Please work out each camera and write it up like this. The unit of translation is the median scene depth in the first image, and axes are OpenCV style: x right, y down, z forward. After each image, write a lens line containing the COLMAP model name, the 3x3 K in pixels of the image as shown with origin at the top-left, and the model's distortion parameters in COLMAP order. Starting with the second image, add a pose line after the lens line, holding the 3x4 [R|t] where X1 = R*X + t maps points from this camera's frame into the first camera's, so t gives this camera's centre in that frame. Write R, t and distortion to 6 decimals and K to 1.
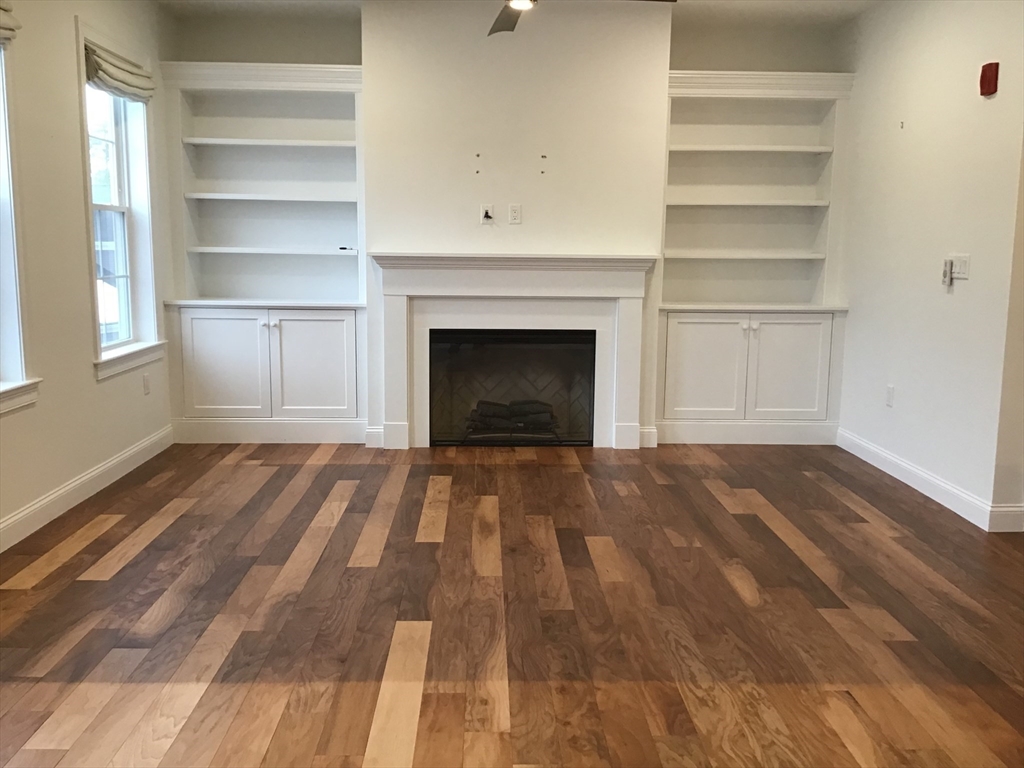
lens RADIAL K [[927.5, 0, 511.4], [0, 927.5, 387.2], [0, 0, 1]] dist [0.033567, -0.034297]
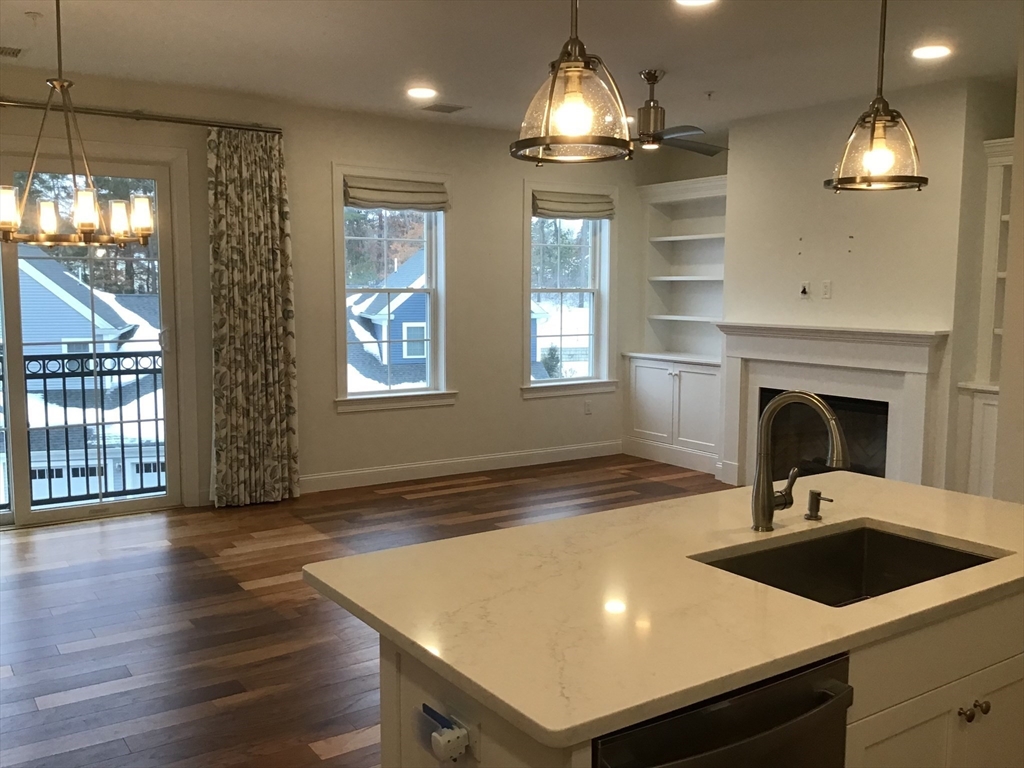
lens RADIAL K [[927.5, 0, 515.9], [0, 927.5, 375.1], [0, 0, 1]] dist [0.033567, -0.034297]
pose [[0.524491, 0.071395, -0.848418, 0.908362], [-0.128486, 0.991703, 0.004022, -0.052352], [0.841666, 0.106900, 0.529312, 0.140647]]
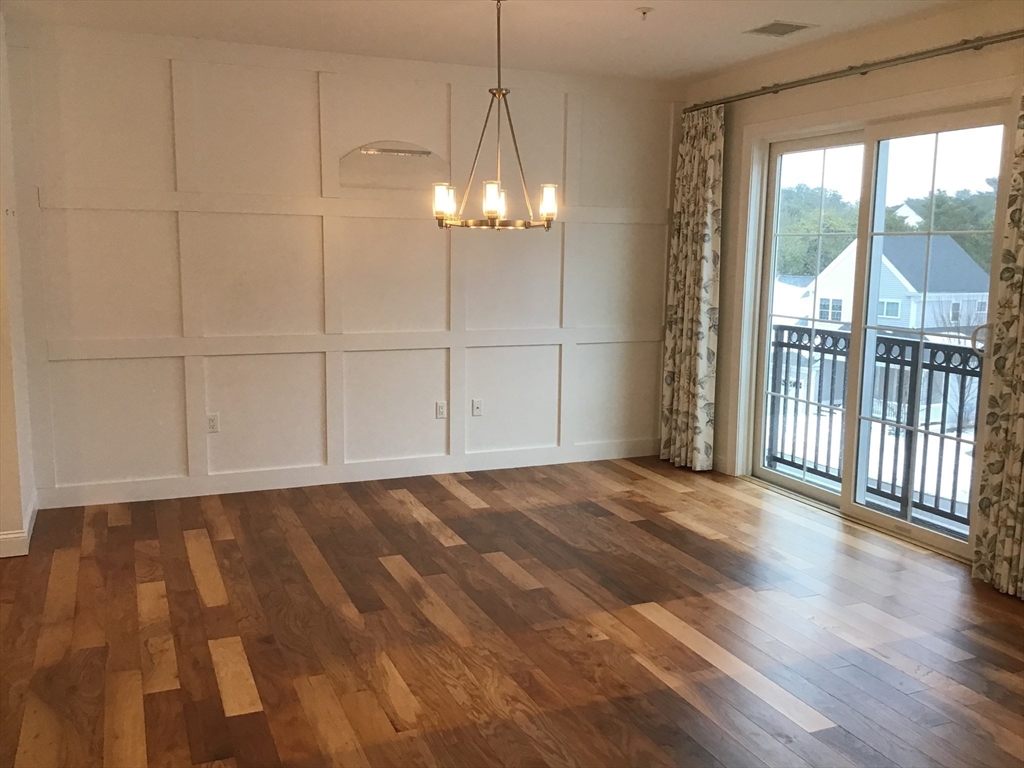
lens RADIAL K [[927.5, 0, 510.0], [0, 927.5, 384.6], [0, 0, 1]] dist [0.033567, -0.034297]
pose [[-0.932902, 0.031793, -0.358724, 0.364198], [-0.079027, 0.953744, 0.290046, -0.234313], [0.351353, 0.298933, -0.887237, 1.120181]]
